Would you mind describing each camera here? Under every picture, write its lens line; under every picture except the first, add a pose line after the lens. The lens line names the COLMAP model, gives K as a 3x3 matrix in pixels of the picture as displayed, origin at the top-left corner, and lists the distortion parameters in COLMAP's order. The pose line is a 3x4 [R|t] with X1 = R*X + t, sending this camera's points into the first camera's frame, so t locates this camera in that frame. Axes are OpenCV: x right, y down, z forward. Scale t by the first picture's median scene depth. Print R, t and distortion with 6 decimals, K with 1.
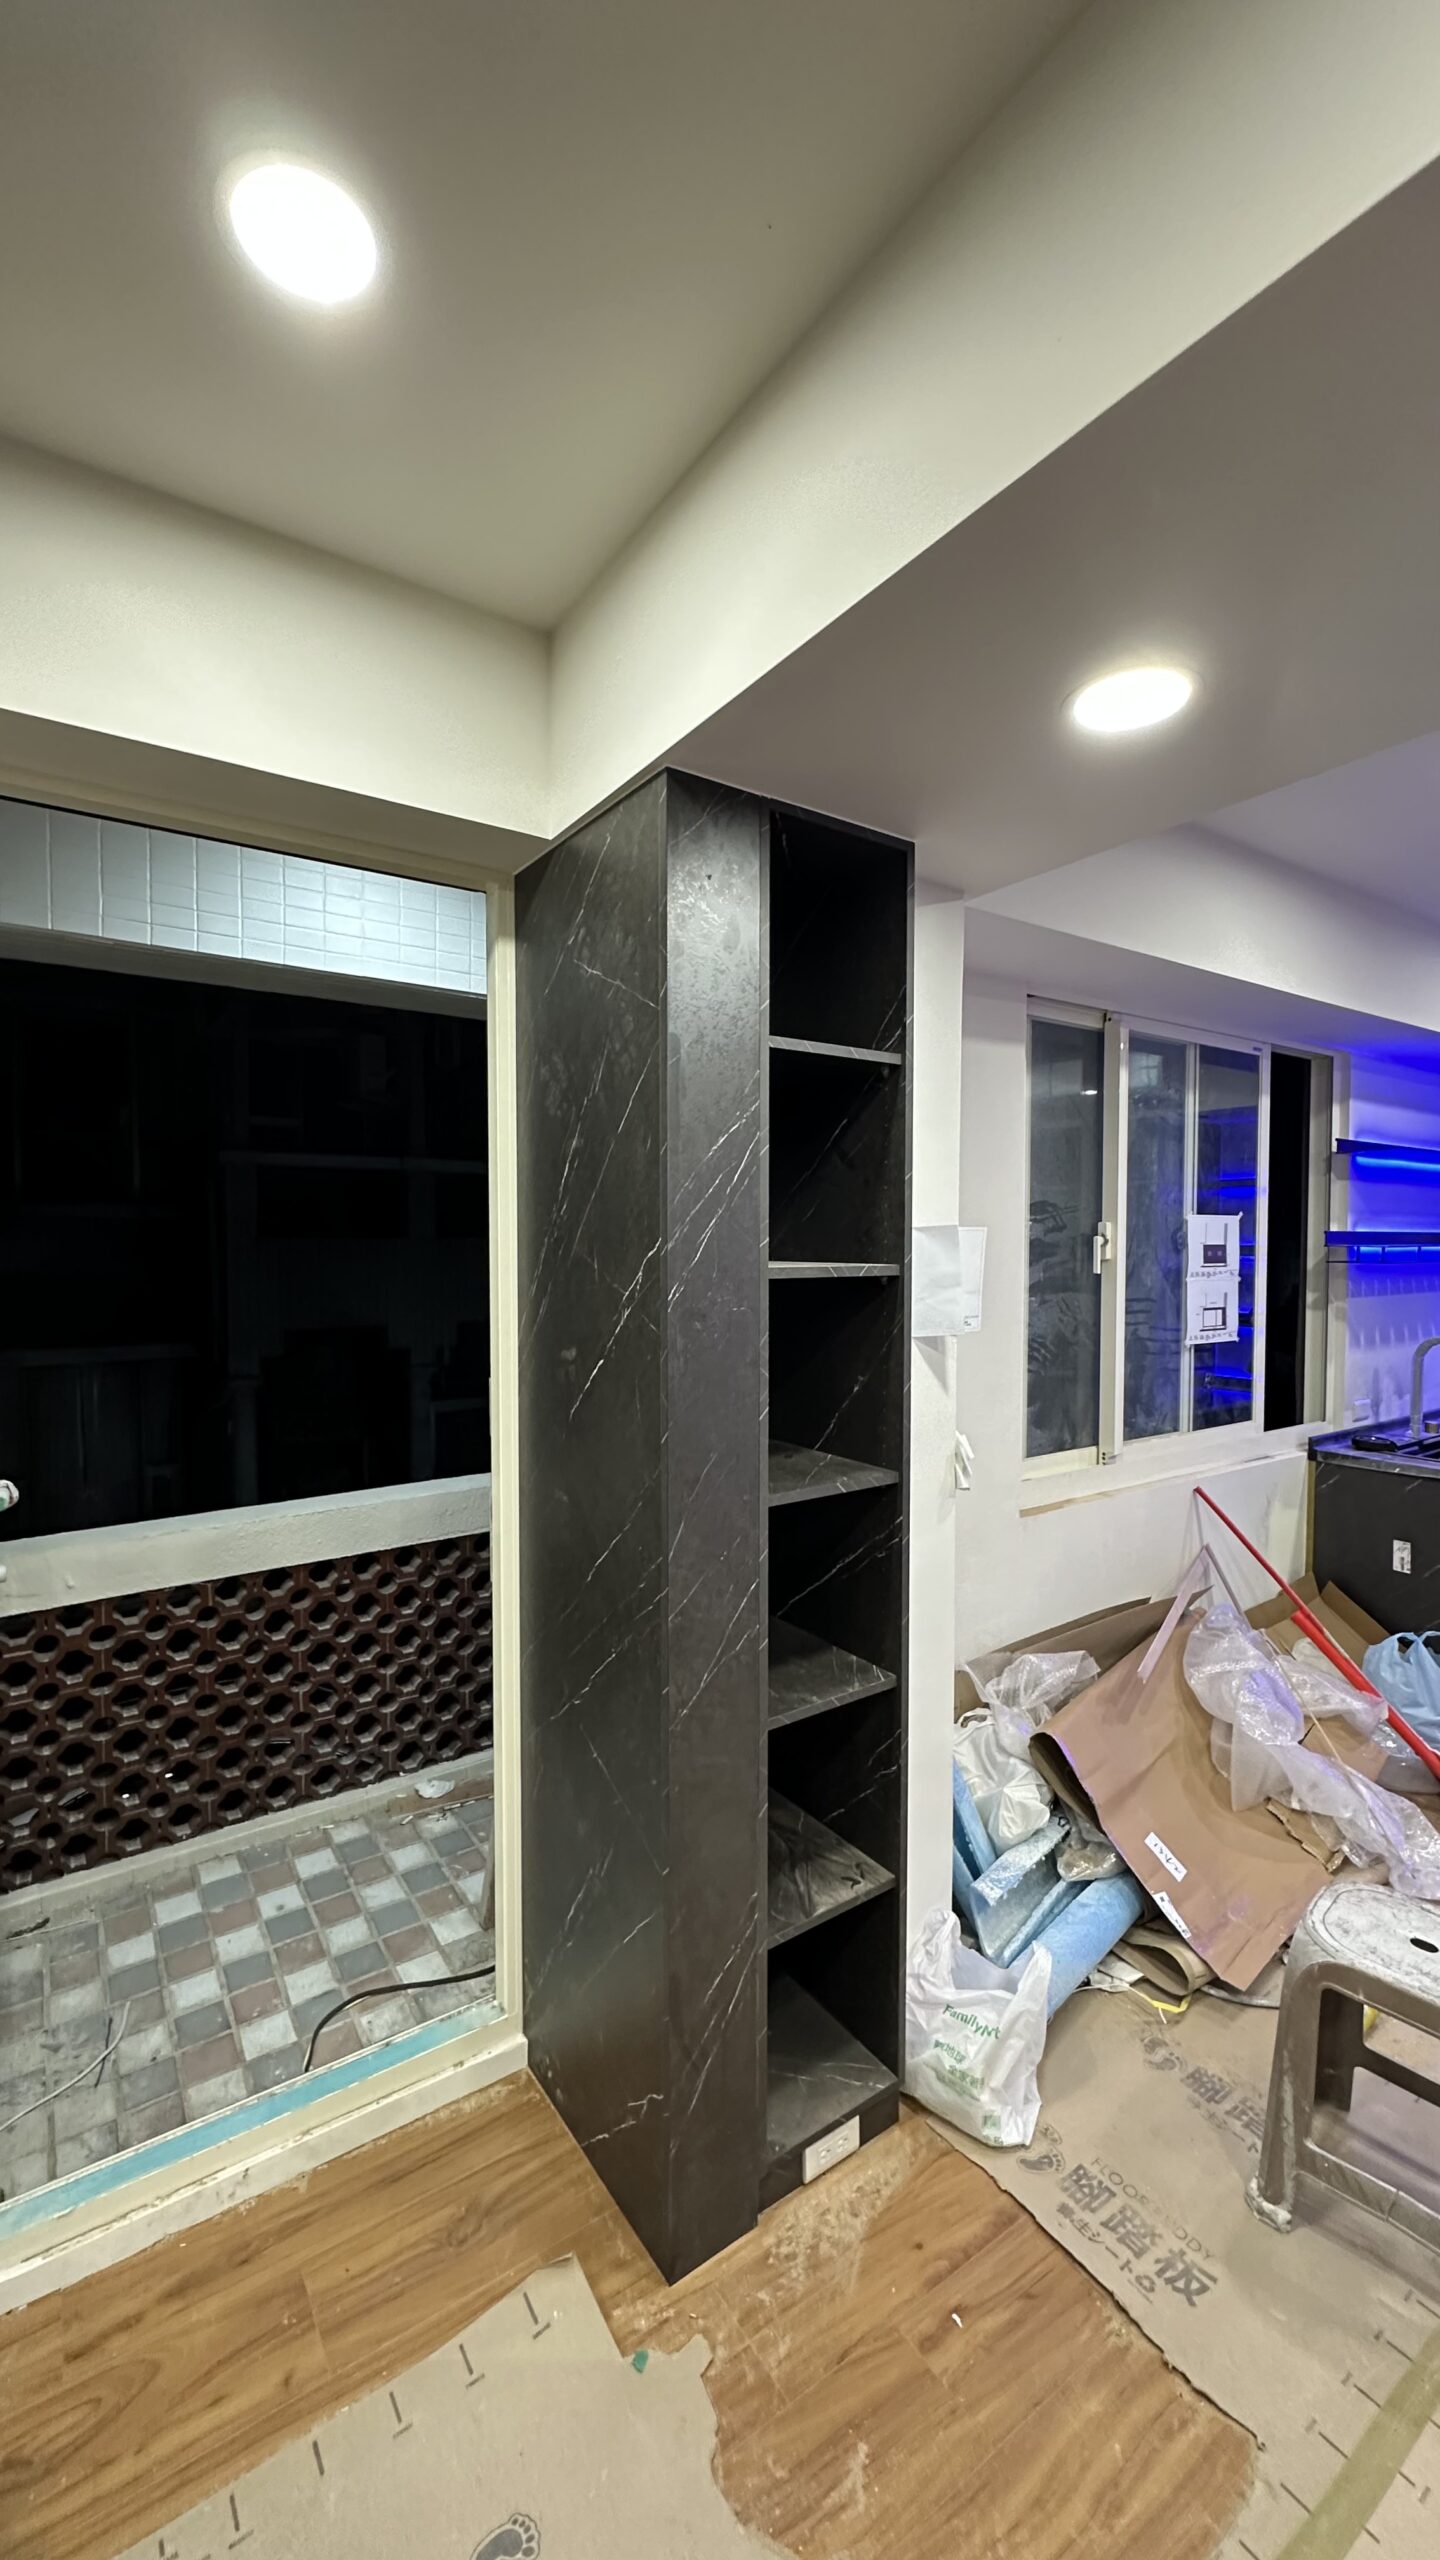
lens RADIAL K [[1022.8, 0, 721.9], [0, 1022.8, 1270.8], [0, 0, 1]] dist [0.000350, 0.000085]
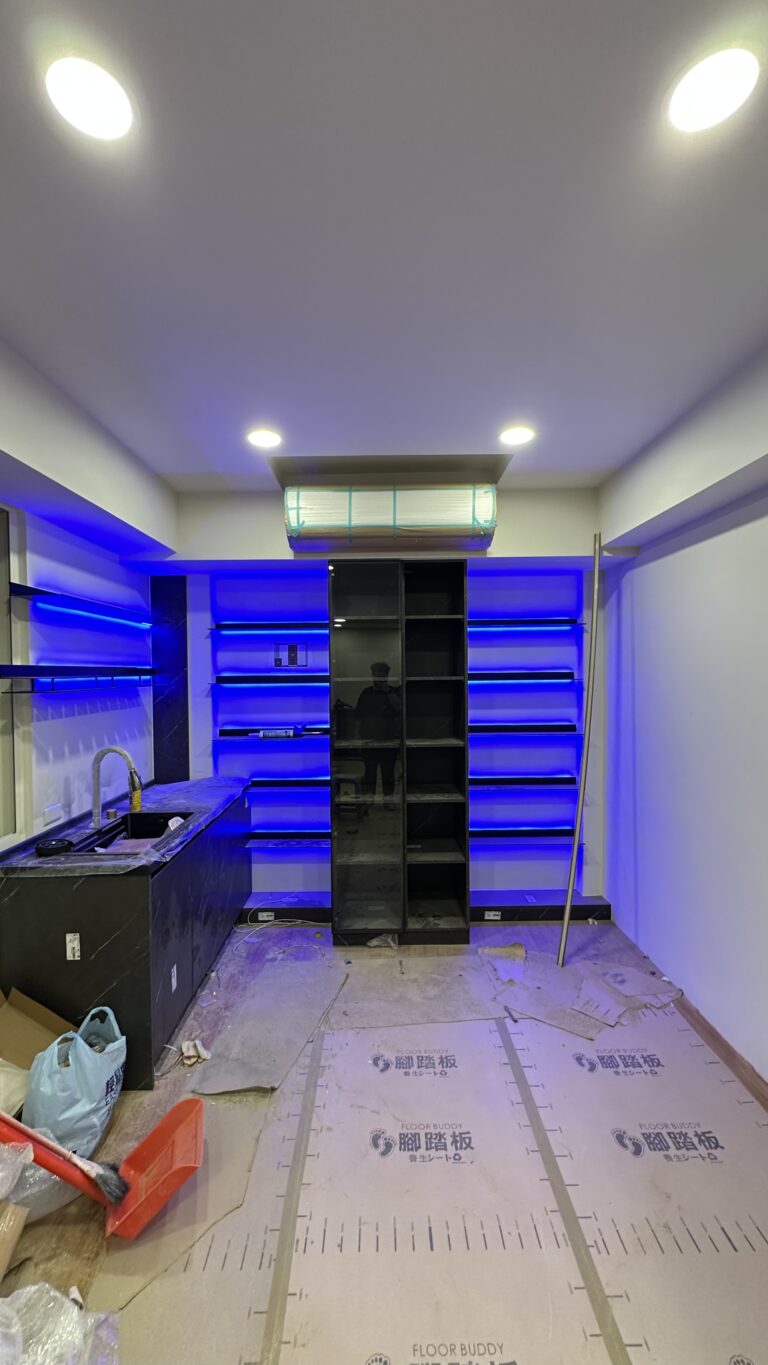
lens RADIAL K [[545.4, 0, 387.7], [0, 545.4, 678.0], [0, 0, 1]] dist [0.000350, 0.000085]
pose [[0.550212, -0.019211, 0.834804, 0.318191], [0.043124, 0.999055, -0.005433, -0.003086], [-0.833910, 0.038989, 0.550521, 0.320587]]
